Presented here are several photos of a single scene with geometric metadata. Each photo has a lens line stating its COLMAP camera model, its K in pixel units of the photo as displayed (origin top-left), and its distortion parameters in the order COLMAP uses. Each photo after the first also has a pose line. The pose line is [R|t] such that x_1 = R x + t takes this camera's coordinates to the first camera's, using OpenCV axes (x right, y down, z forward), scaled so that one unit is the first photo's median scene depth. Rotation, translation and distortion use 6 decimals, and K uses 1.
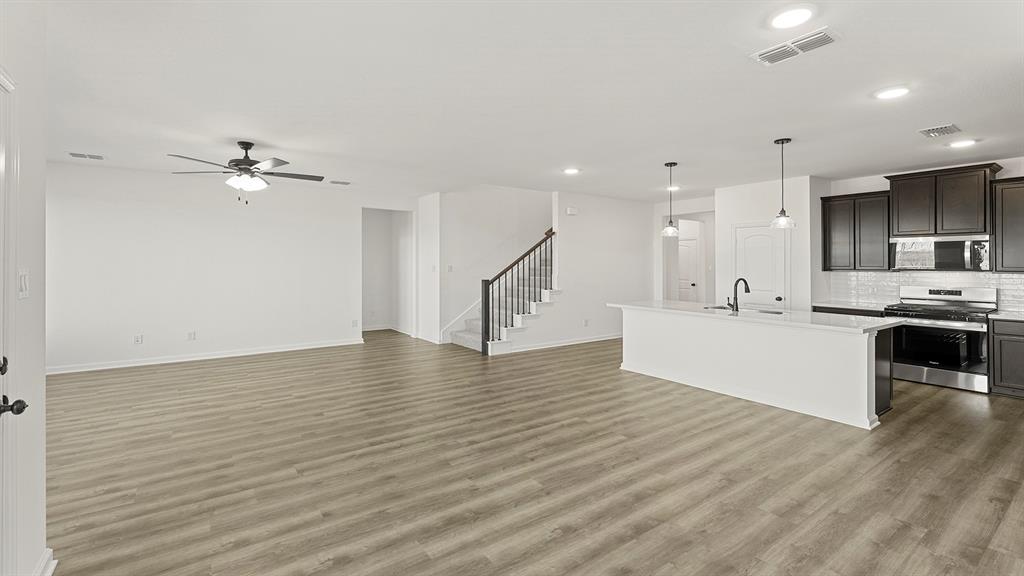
lens RADIAL K [[431.9, 0, 493.3], [0, 431.9, 264.9], [0, 0, 1]] dist [-0.000562, 0.000037]
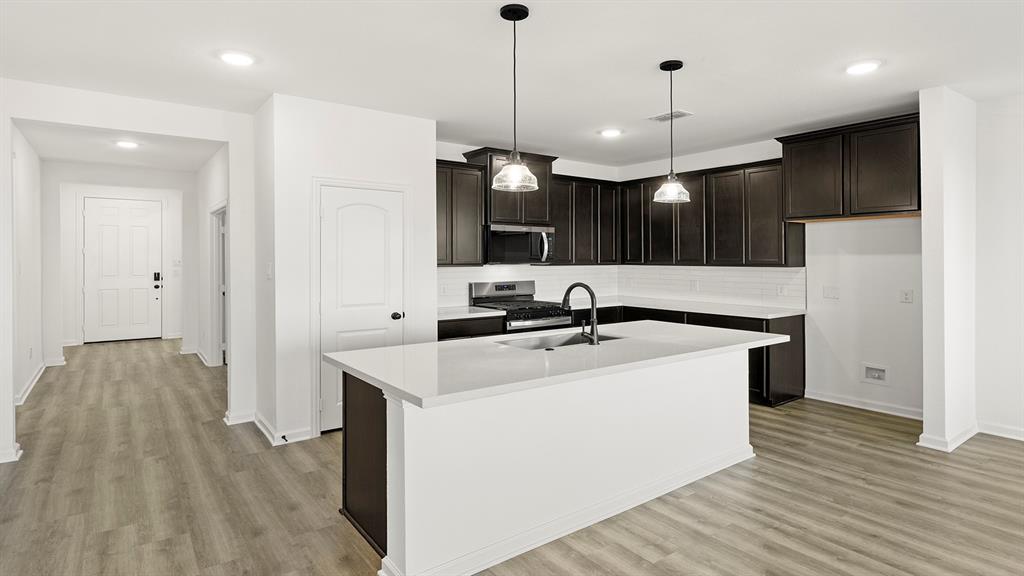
lens RADIAL K [[540.5, 0, 527.0], [0, 540.5, 255.2], [0, 0, 1]] dist [-0.001618, -0.000403]
pose [[-0.054019, 0.000955, 0.998539, -0.100378], [0.003115, 0.999995, -0.000788, -0.003906], [-0.998535, 0.003068, -0.054022, 1.045376]]
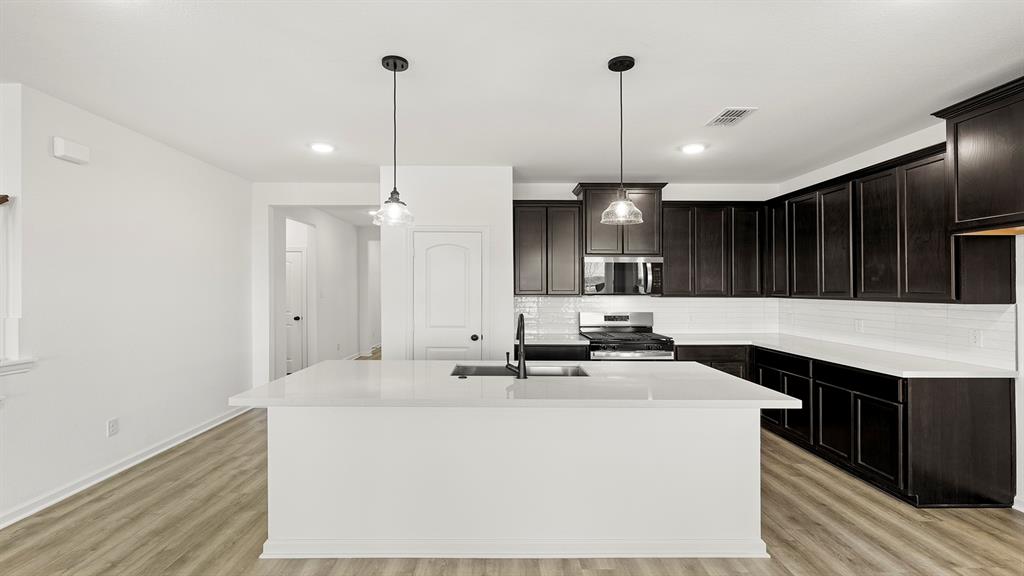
lens RADIAL K [[468.9, 0, 500.3], [0, 468.9, 288.4], [0, 0, 1]] dist [-0.000843, 0.000082]
pose [[0.562756, -0.000877, 0.826623, 0.076085], [0.001590, 0.999999, -0.000021, -0.000761], [-0.826622, 0.001326, 0.562756, 0.658257]]
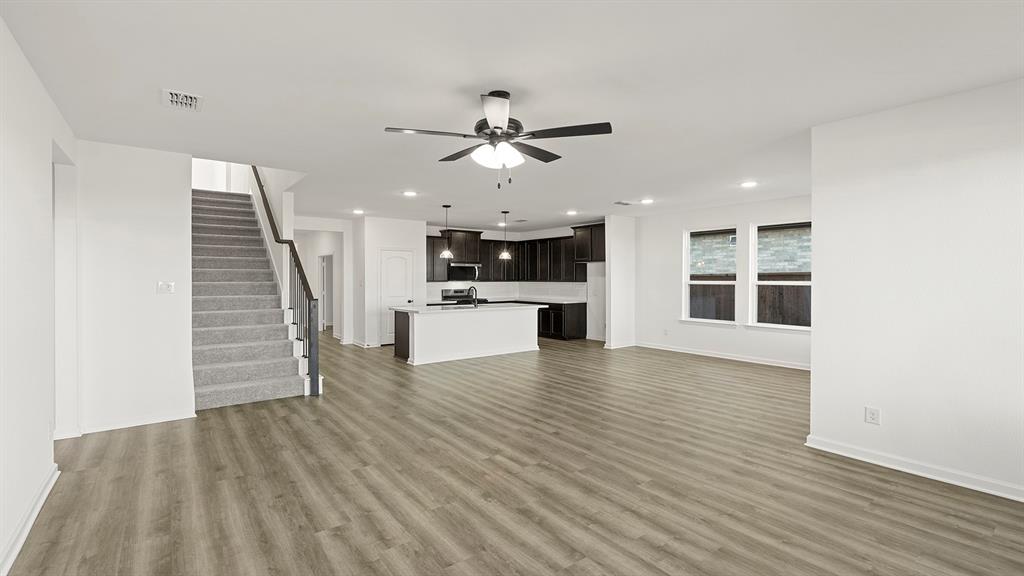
lens RADIAL K [[466.2, 0, 512.0], [0, 466.2, 288.0], [0, 0, 1]] dist [0.058816, 0.000067]
pose [[-0.052761, -0.025725, 0.998276, -1.127786], [0.000725, 0.999667, 0.025799, -0.008959], [-0.998607, 0.002085, -0.052725, 0.896107]]
